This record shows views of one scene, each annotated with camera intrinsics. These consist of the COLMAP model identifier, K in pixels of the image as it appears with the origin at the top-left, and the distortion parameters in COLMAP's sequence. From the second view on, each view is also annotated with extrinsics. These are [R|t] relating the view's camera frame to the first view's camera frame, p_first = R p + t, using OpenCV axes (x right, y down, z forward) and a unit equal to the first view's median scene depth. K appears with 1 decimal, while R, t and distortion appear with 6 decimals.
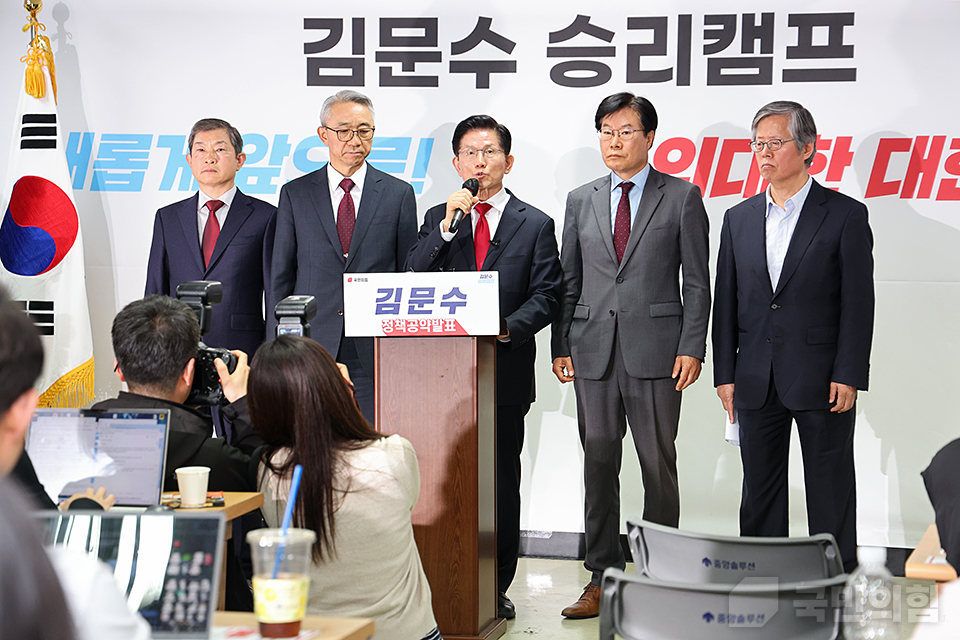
lens RADIAL K [[2362.4, 0, 480.0], [0, 2362.4, 320.0], [0, 0, 1]] dist [0.413158, 0.278467]
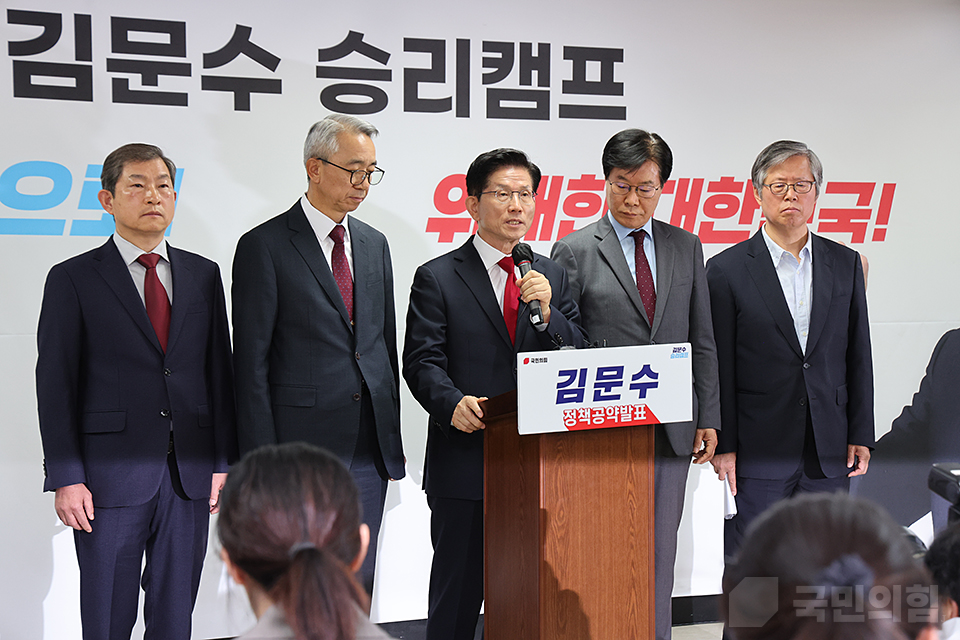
lens RADIAL K [[1929.0, 0, 480.0], [0, 1929.0, 320.0], [0, 0, 1]] dist [0.309881, 0.095751]
pose [[0.773926, -0.034571, 0.632332, -0.380937], [0.030783, 0.999382, 0.016963, -0.034031], [-0.632528, 0.006337, 0.774512, 0.429601]]
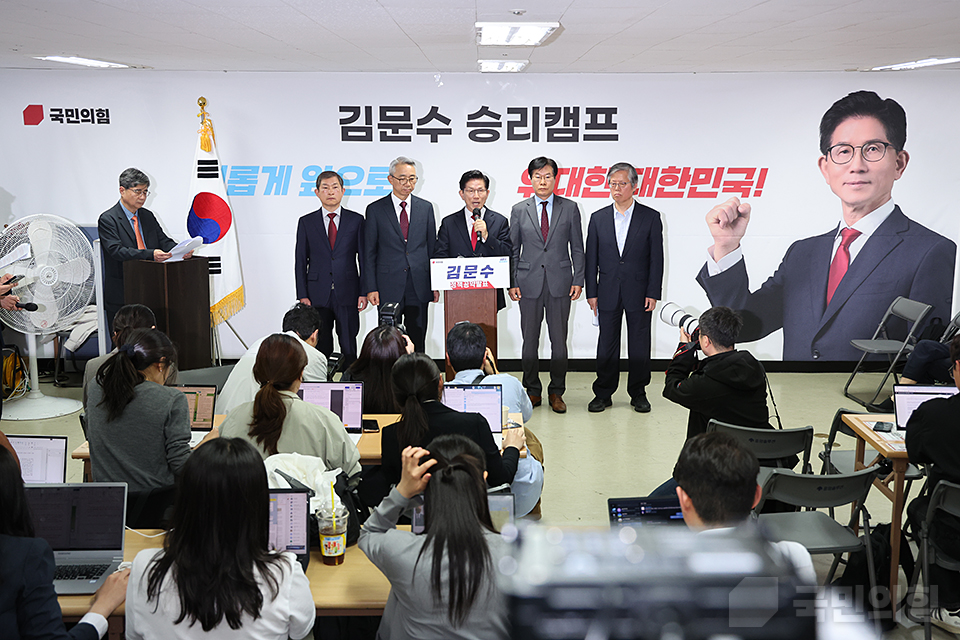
lens RADIAL K [[1134.8, 0, 480.0], [0, 1134.8, 320.0], [0, 0, 1]] dist [0.050238, 0.004887]
pose [[0.969669, -0.051267, 0.238983, -0.203652], [0.019761, 0.990998, 0.132407, -0.077640], [-0.243620, -0.123668, 0.961954, 0.053992]]
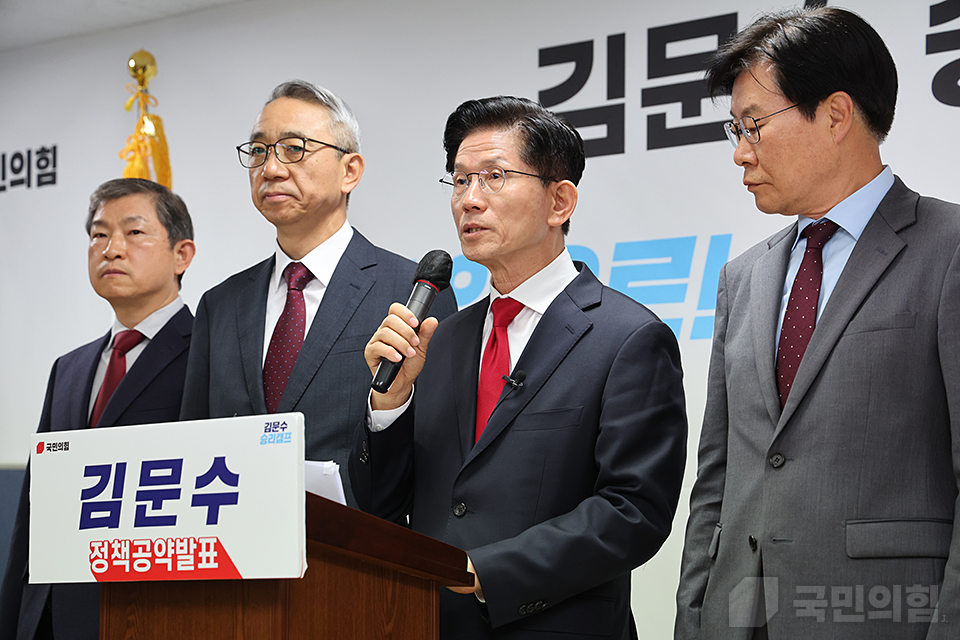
lens RADIAL K [[2192.3, 0, 480.0], [0, 2192.3, 320.0], [0, 0, 1]] dist [0.418331, -0.114028]
pose [[0.884848, -0.044846, -0.463716, 0.165157], [-0.019701, 0.990864, -0.133418, 0.009951], [0.465463, 0.127190, 0.875881, 0.561993]]
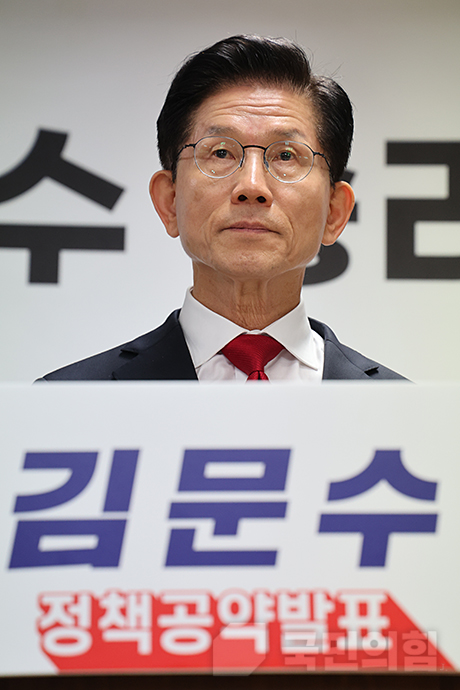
lens RADIAL K [[1994.3, 0, 230.0], [0, 1994.3, 345.0], [0, 0, 1]] dist [0.474669, -1.670907]
pose [[0.965808, 0.073761, 0.248544, -0.058772], [0.006673, 0.951284, -0.308243, 0.028492], [-0.259172, 0.299362, 0.918266, 0.673621]]
